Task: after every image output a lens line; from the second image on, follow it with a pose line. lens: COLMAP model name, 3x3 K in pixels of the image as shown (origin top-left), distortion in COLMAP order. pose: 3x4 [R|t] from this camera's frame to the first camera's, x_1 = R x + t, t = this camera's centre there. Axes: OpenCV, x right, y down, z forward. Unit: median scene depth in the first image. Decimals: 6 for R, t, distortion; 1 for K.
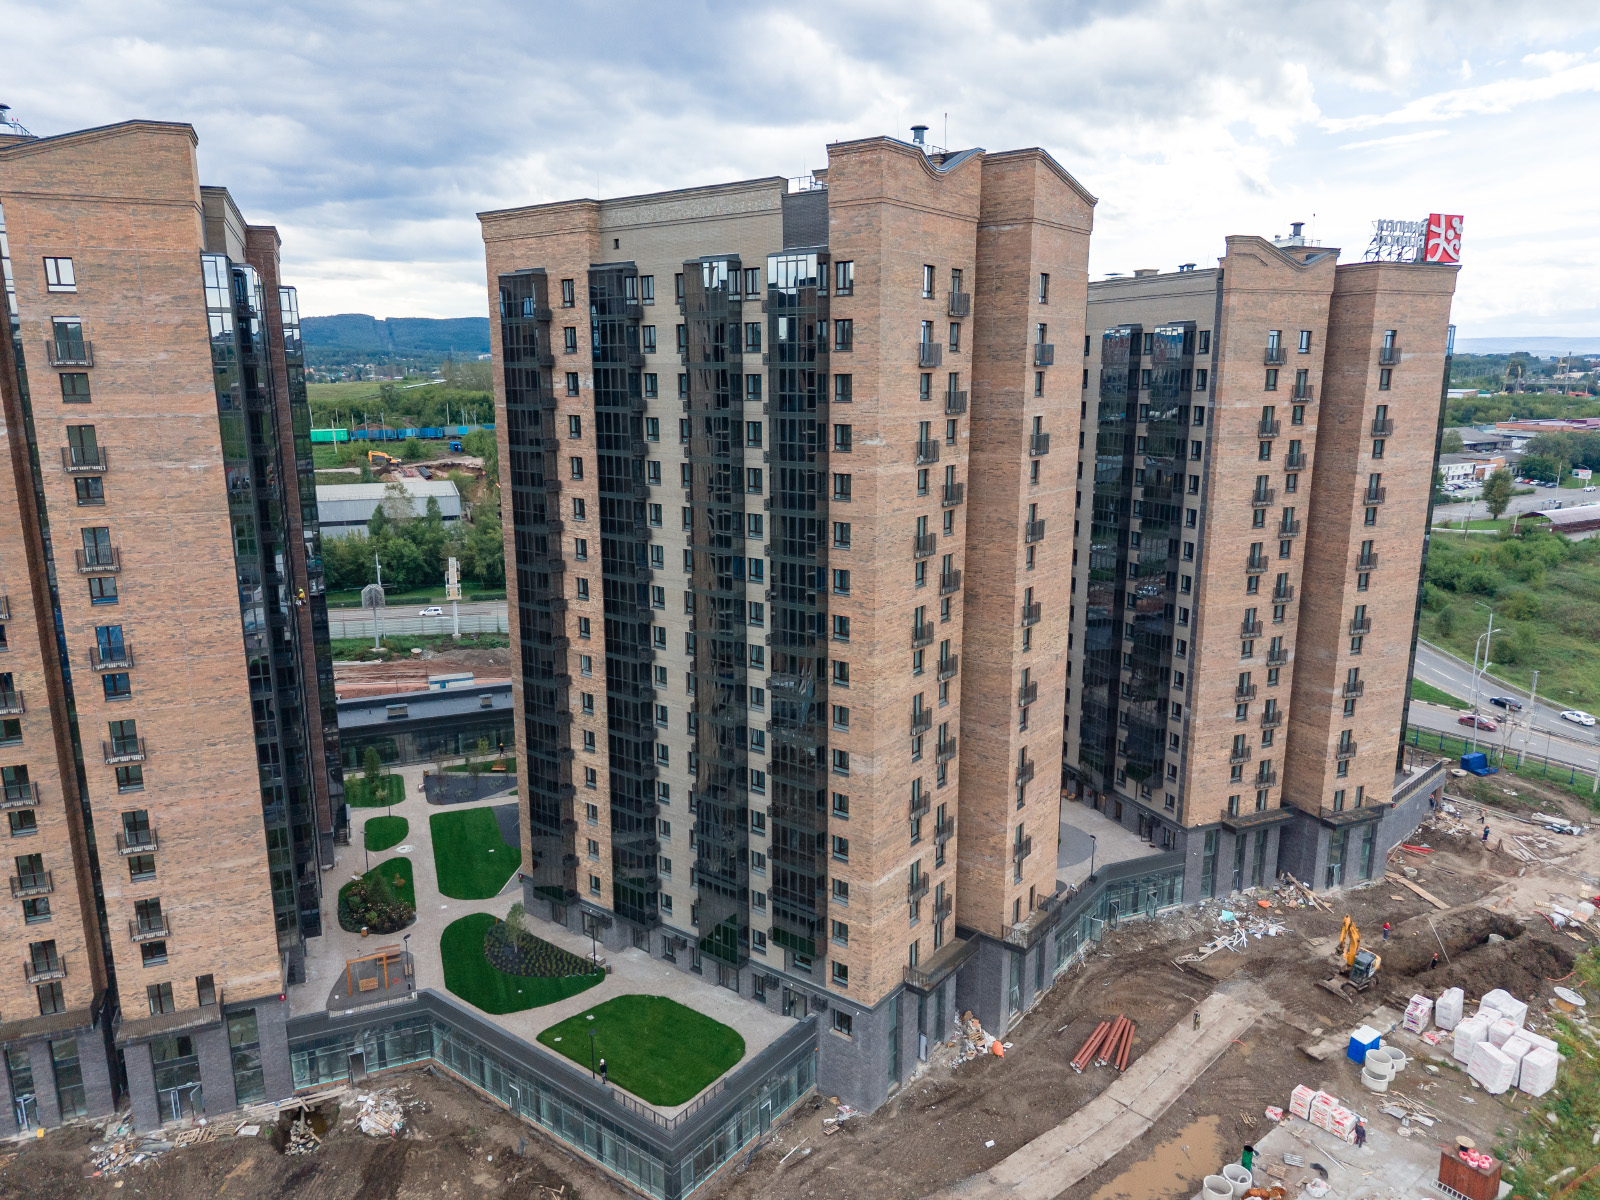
lens RADIAL K [[1084.9, 0, 796.2], [0, 1084.9, 600.4], [0, 0, 1]] dist [0.027760, -0.024480]
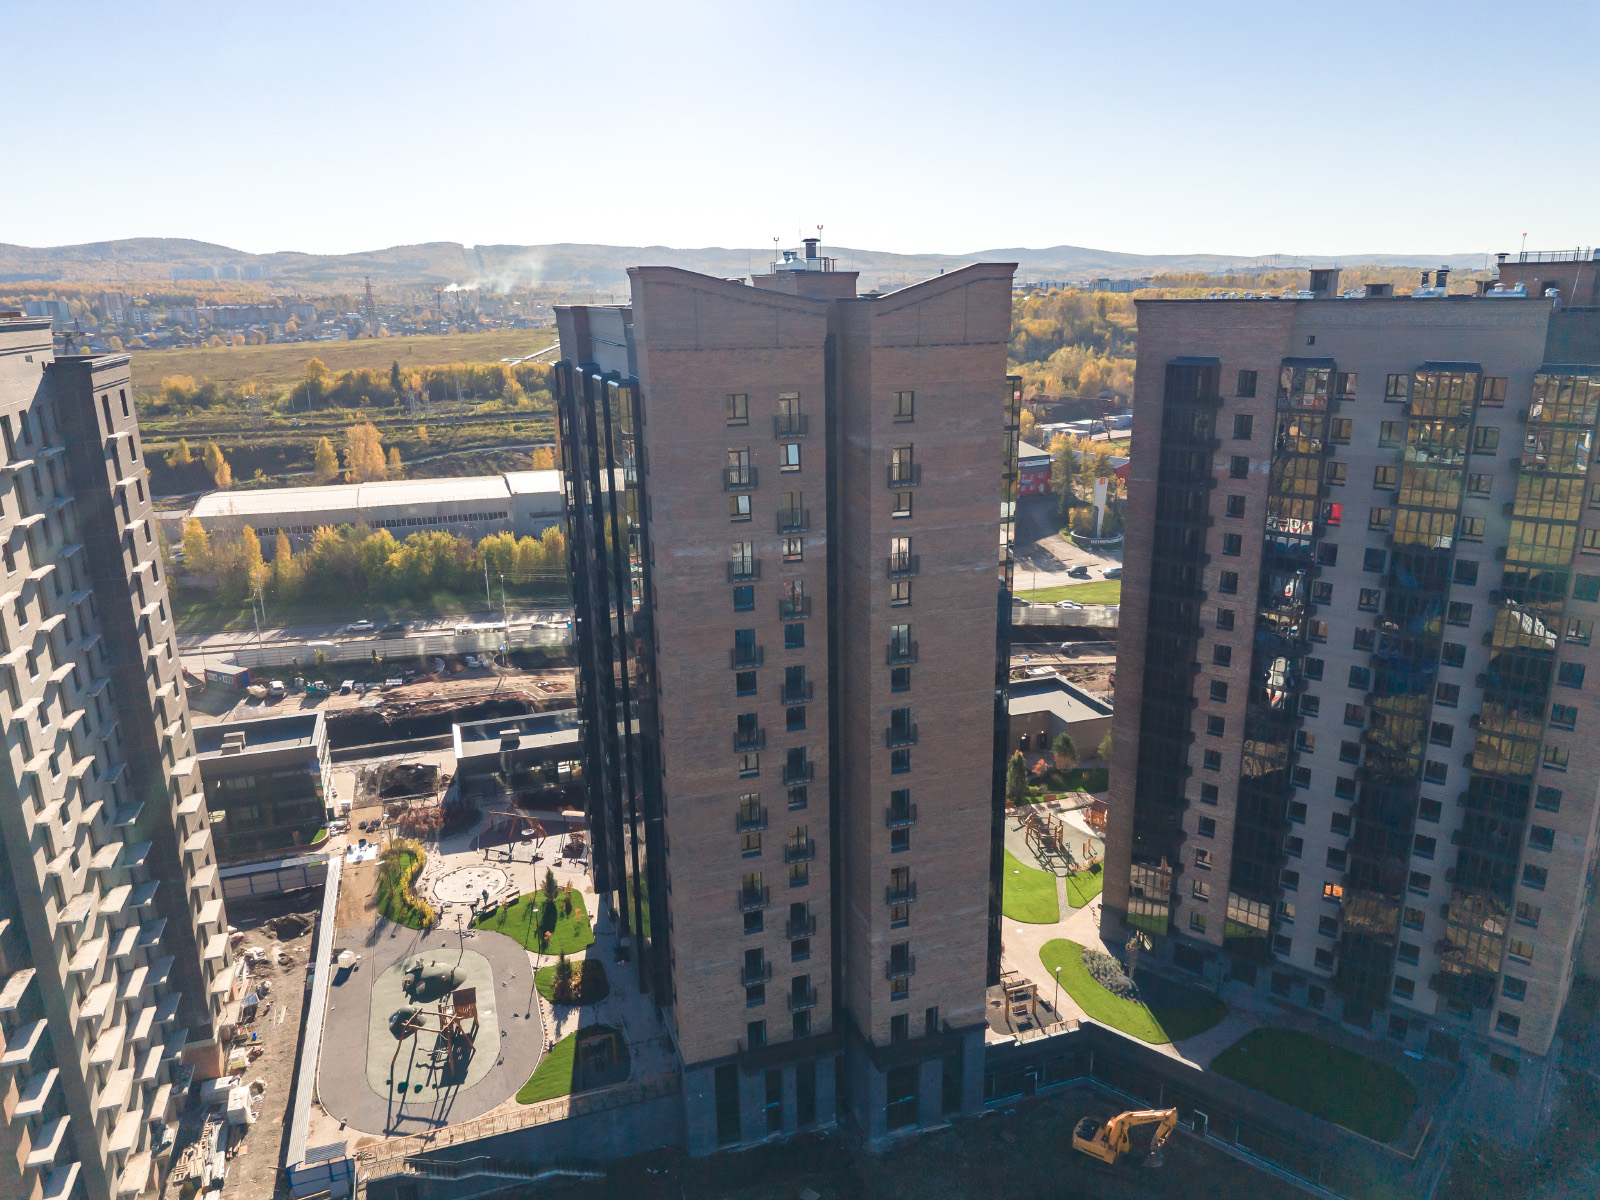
lens RADIAL K [[1125.0, 0, 814.4], [0, 1125.0, 612.0], [0, 0, 1]] dist [0.023418, -0.027631]
pose [[0.997981, 0.006250, -0.063201, -0.560487], [-0.001995, 0.997740, 0.067161, -0.134551], [0.063478, -0.066899, 0.995738, -0.132776]]
